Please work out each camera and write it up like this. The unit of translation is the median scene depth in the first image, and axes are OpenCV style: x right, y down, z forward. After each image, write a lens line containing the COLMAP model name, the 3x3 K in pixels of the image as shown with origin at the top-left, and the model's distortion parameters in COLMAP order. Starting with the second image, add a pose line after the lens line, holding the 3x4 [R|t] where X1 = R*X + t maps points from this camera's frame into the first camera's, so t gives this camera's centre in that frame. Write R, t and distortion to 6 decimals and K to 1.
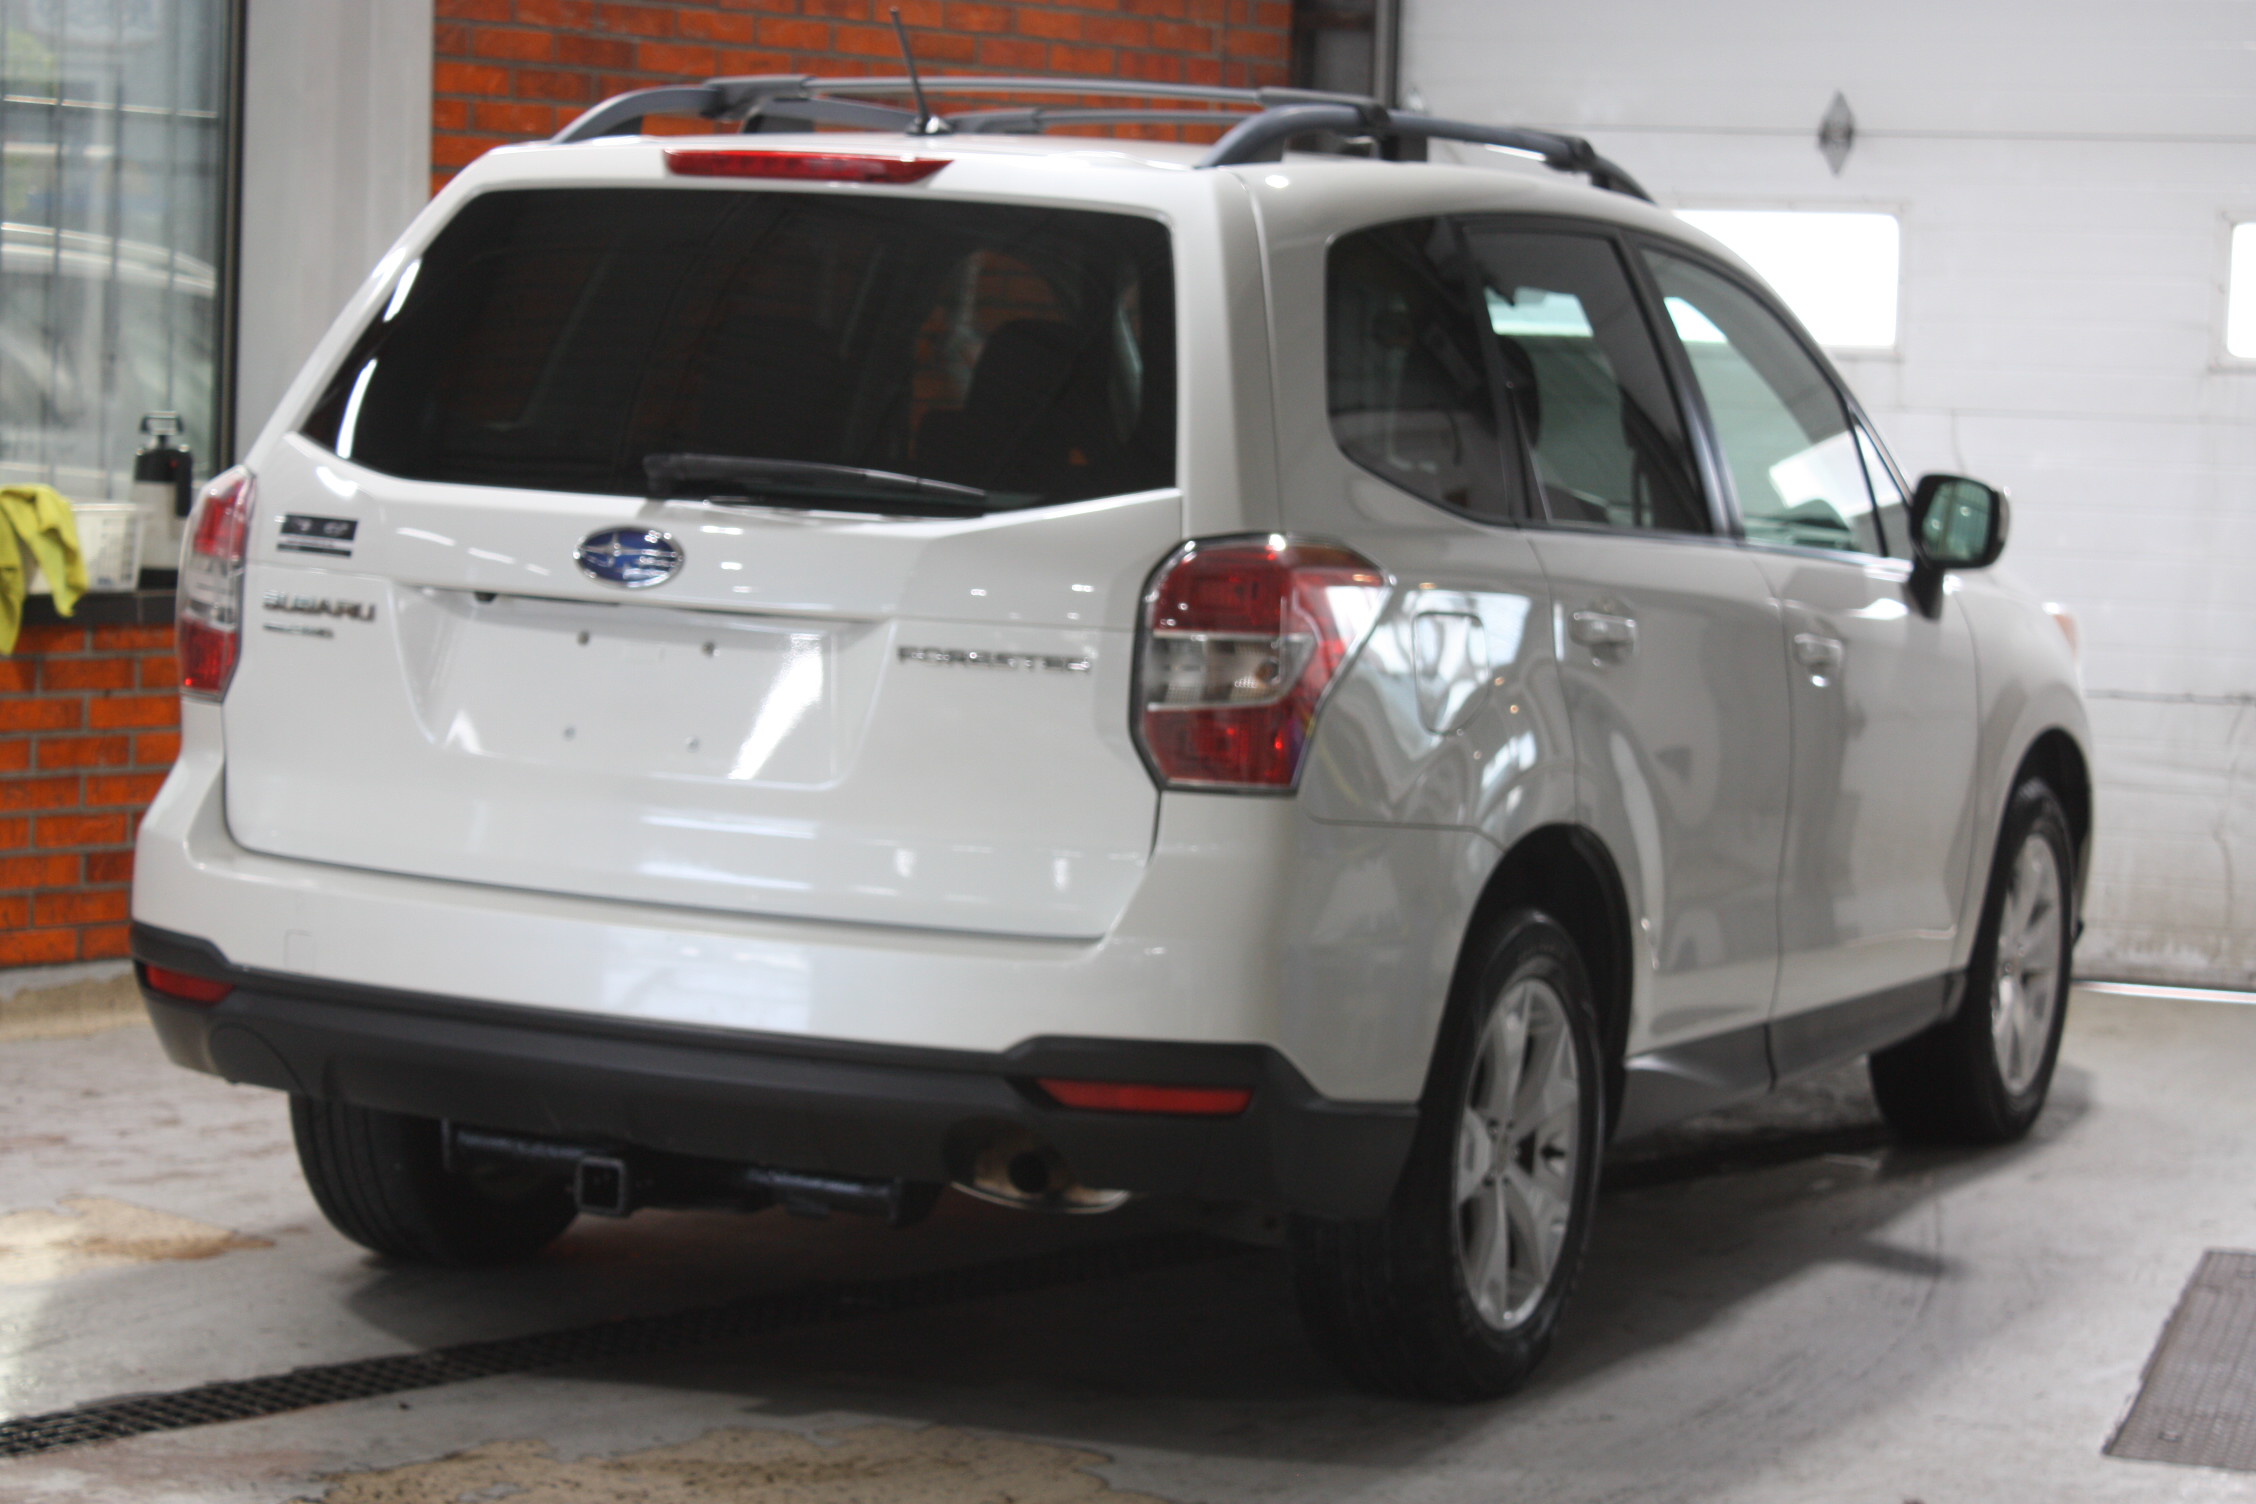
lens RADIAL K [[5009.6, 0, 1120.7], [0, 5009.6, 751.2], [0, 0, 1]] dist [-0.028503, 0.000000]
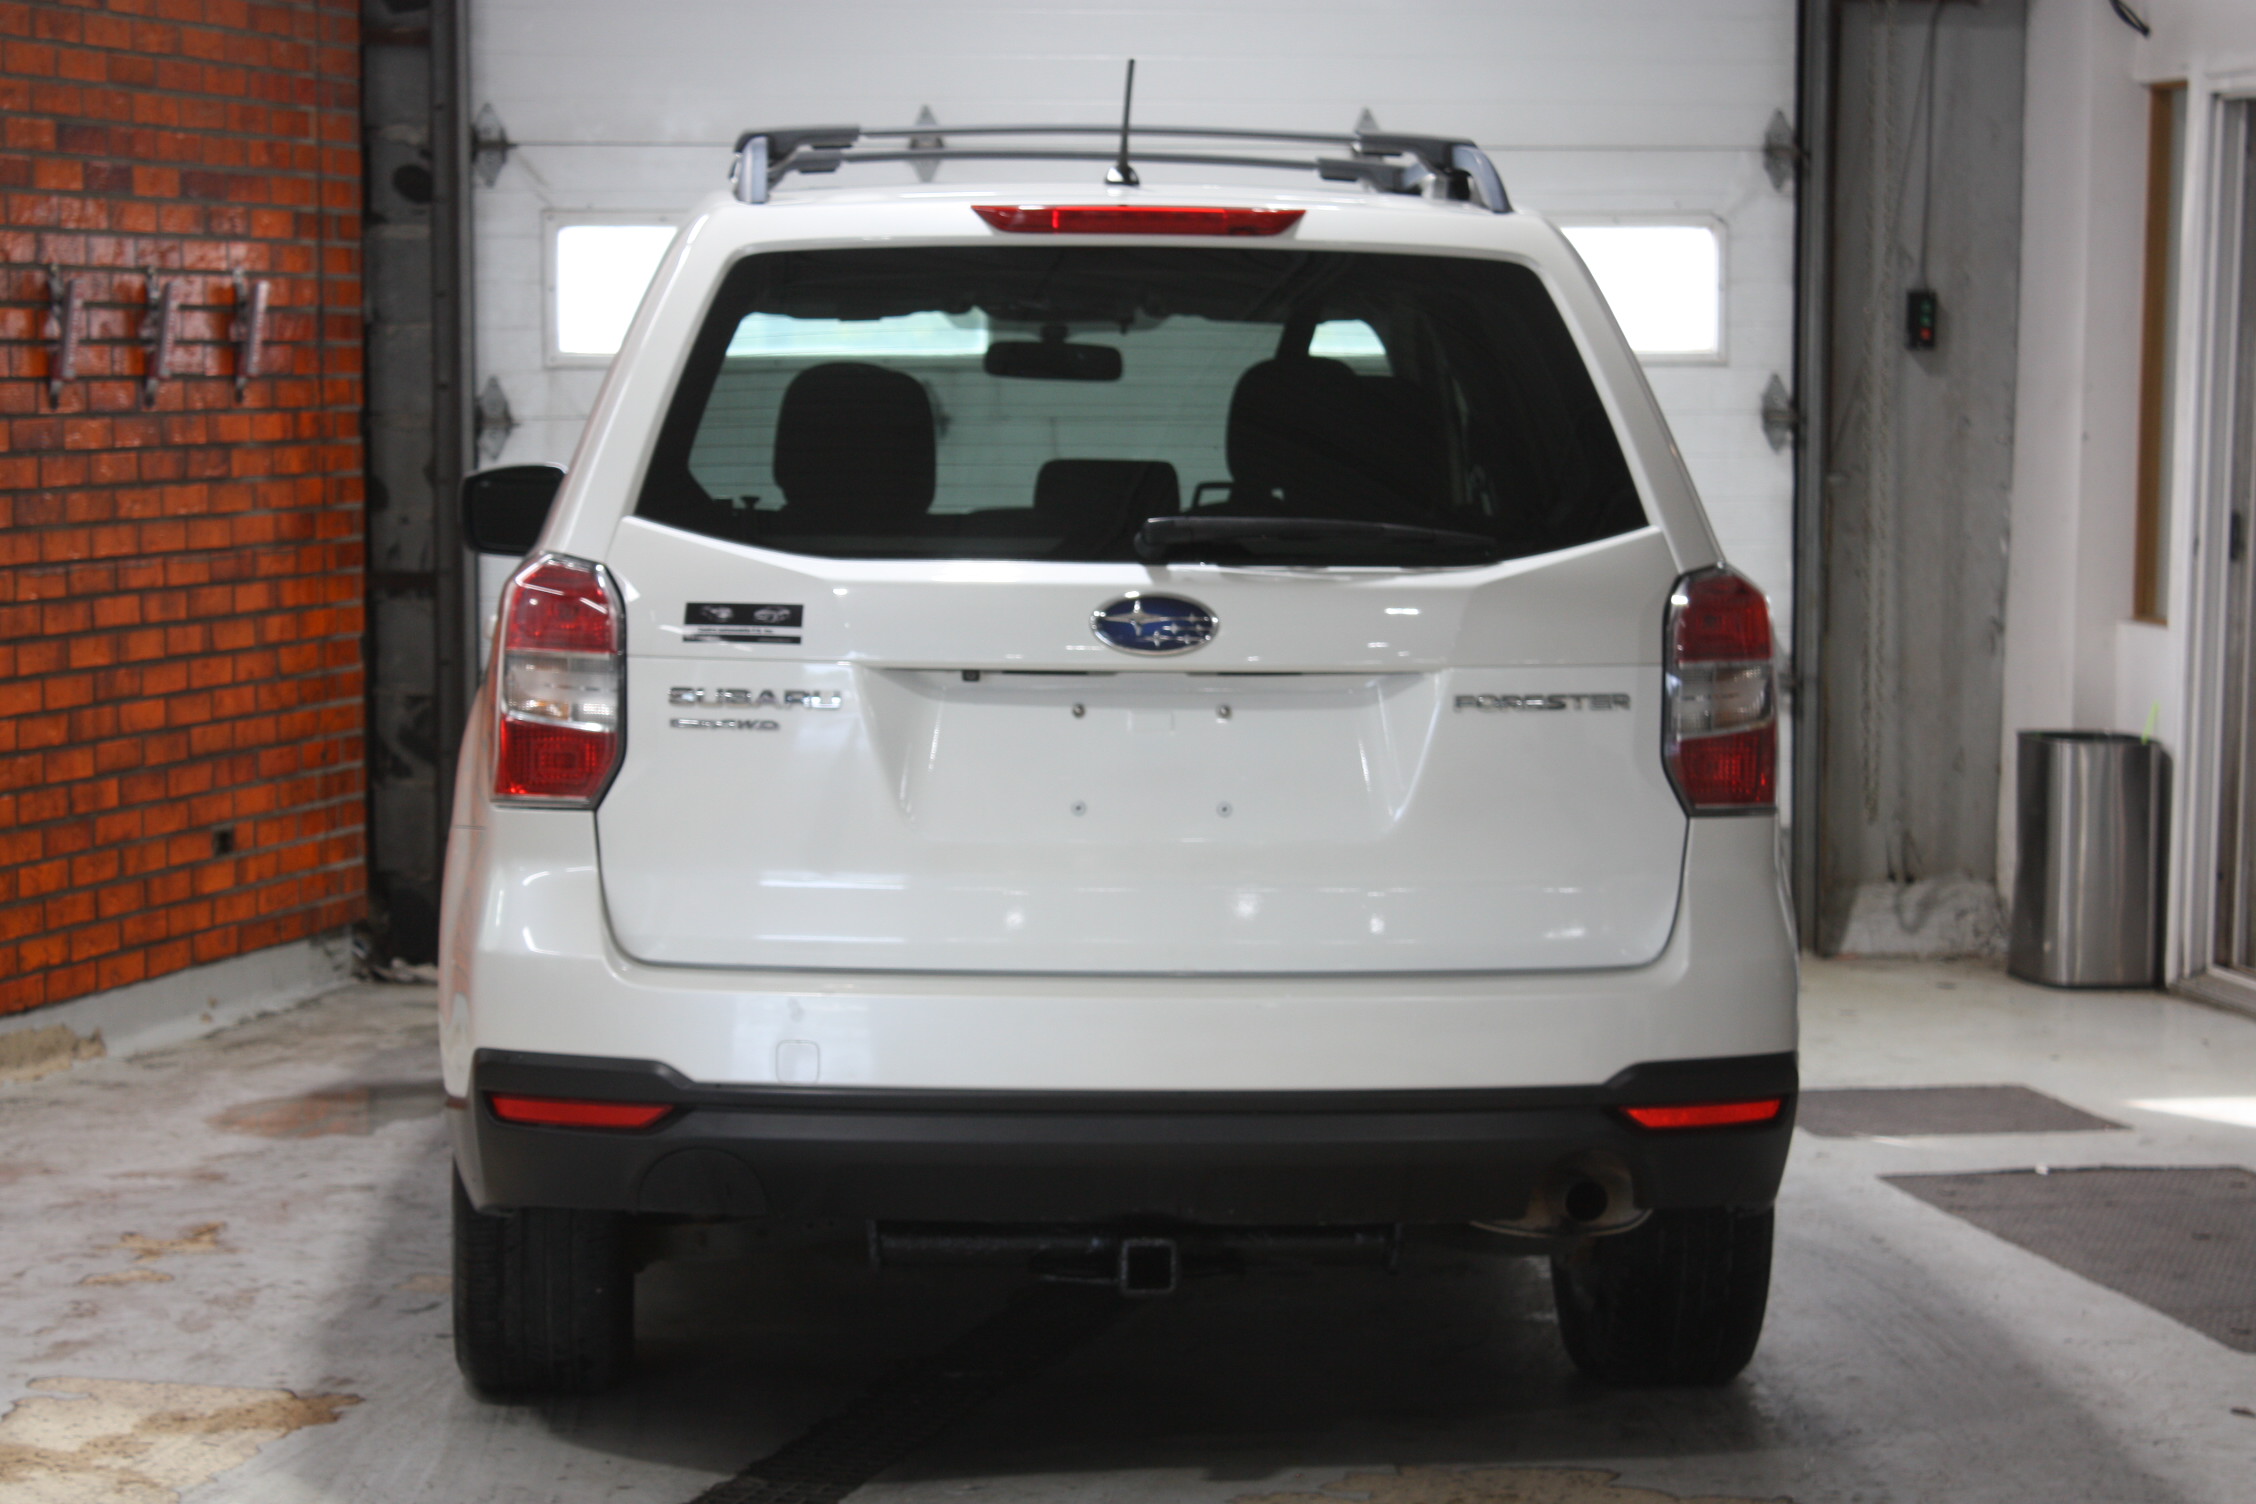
lens RADIAL K [[5209.7, 0, 1134.8], [0, 5209.7, 753.1], [0, 0, 1]] dist [0.104435, 0.000000]
pose [[0.880271, -0.073168, 0.468795, -0.564569], [0.073099, 0.997155, 0.018372, -0.031679], [-0.468806, 0.018096, 0.883116, 0.098039]]
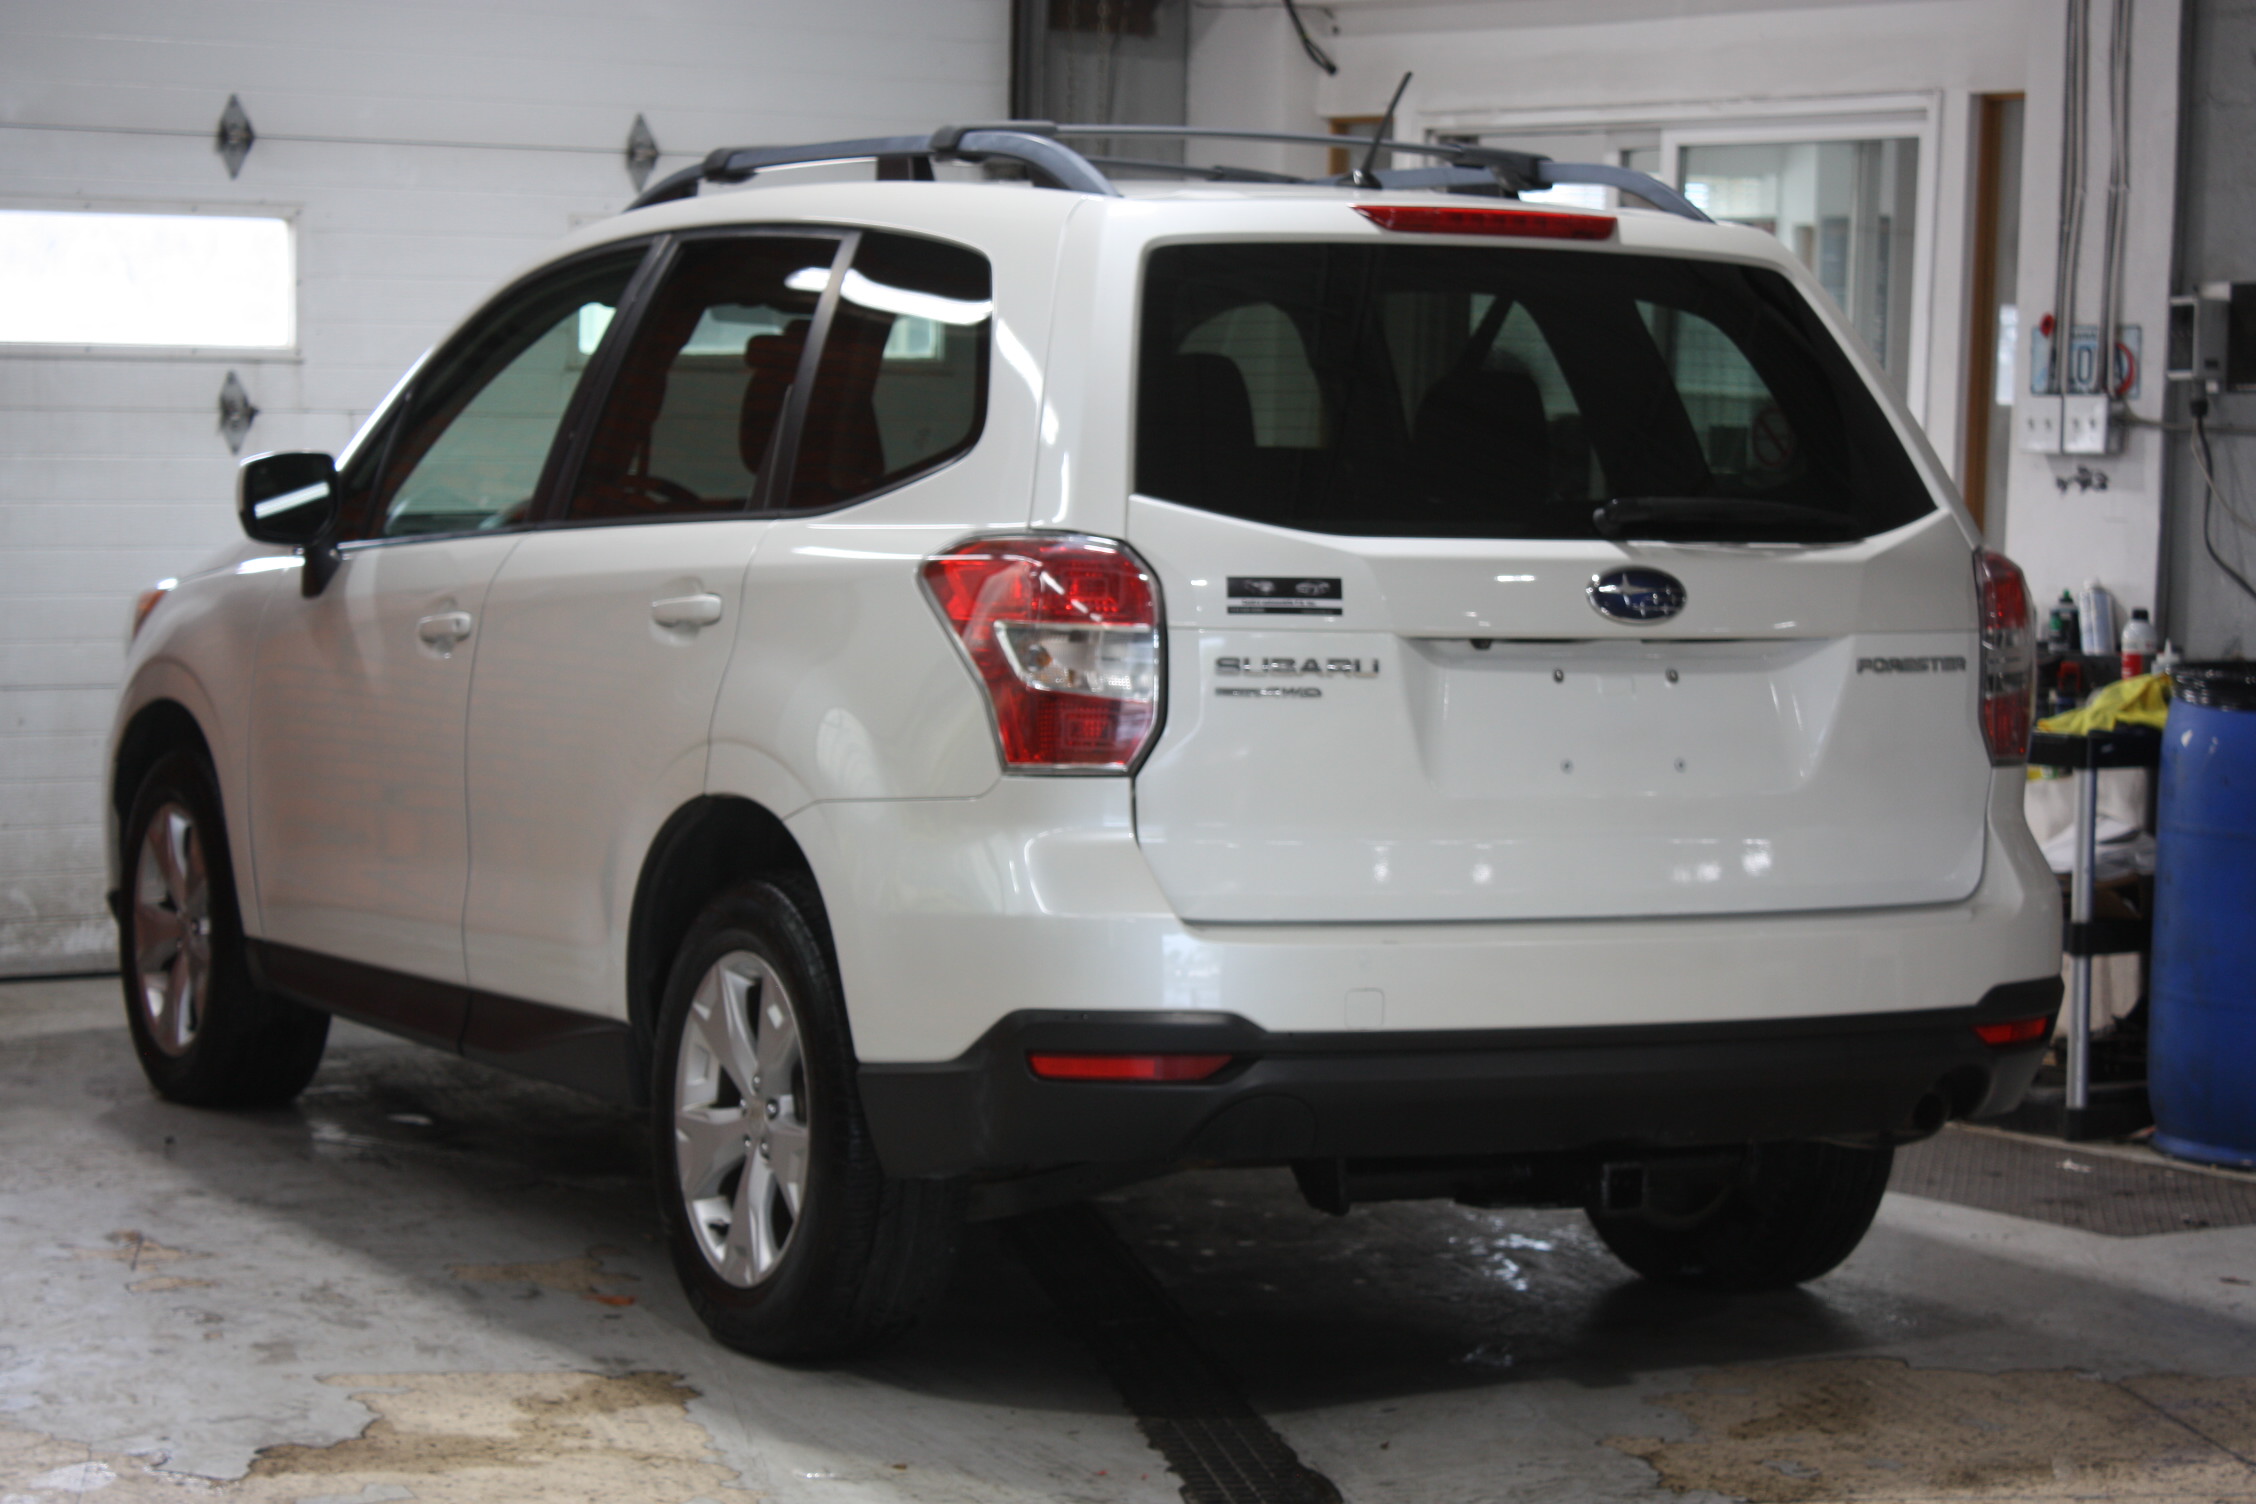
lens RADIAL K [[5209.7, 0, 1119.8], [0, 5209.7, 750.5], [0, 0, 1]] dist [0.104435, 0.000000]
pose [[0.618333, -0.082879, 0.781534, -1.006150], [0.075777, 0.996078, 0.045677, -0.063060], [-0.782254, 0.030979, 0.622189, 0.384371]]
